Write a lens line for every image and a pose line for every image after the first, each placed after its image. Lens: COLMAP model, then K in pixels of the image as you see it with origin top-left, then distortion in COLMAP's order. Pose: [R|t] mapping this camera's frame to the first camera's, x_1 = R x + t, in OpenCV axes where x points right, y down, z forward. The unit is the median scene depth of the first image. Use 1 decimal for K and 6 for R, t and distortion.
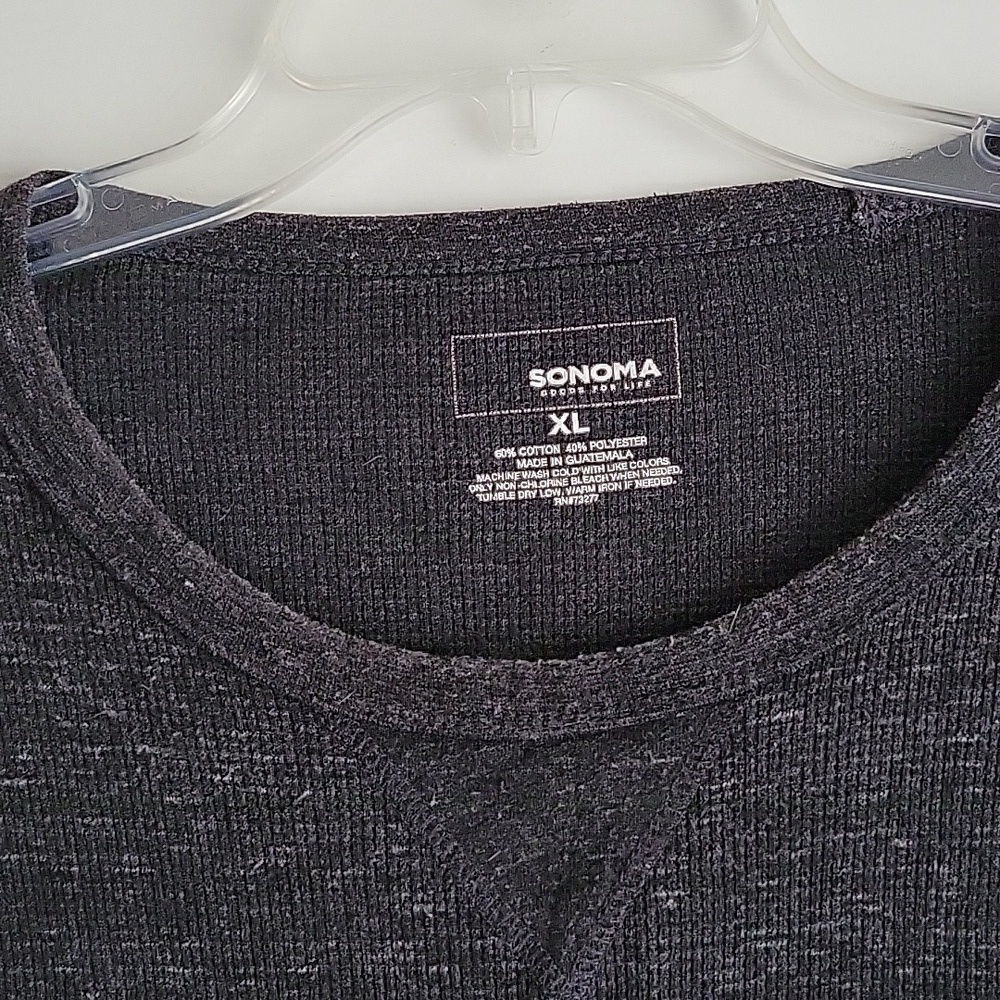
lens RADIAL K [[1754.5, 0, 496.0], [0, 1754.5, 492.7], [0, 0, 1]] dist [0.039374, 0.000000]
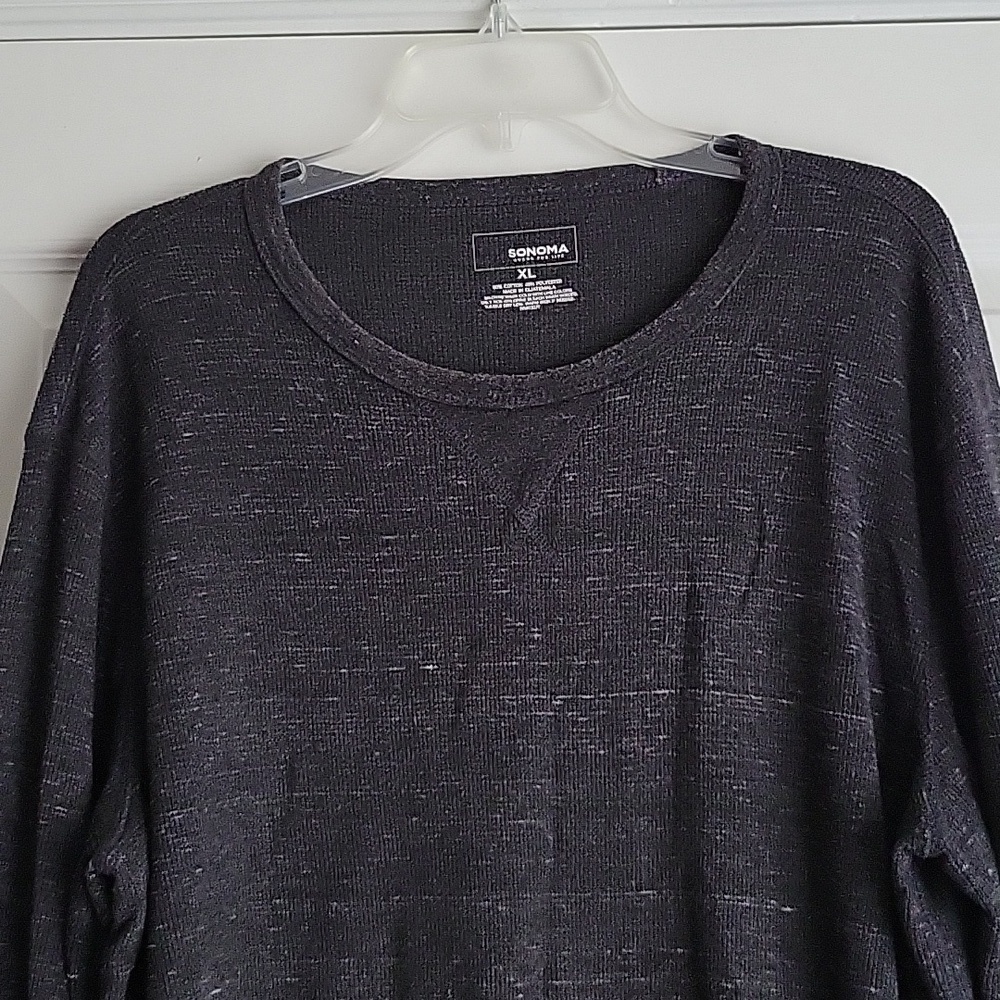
lens RADIAL K [[1754.5, 0, 495.6], [0, 1754.5, 504.3], [0, 0, 1]] dist [0.039374, 0.000000]
pose [[0.999730, 0.001164, 0.023189, -0.047779], [-0.000908, 0.999938, -0.011058, 0.274506], [-0.023200, 0.011034, 0.999670, -1.194858]]
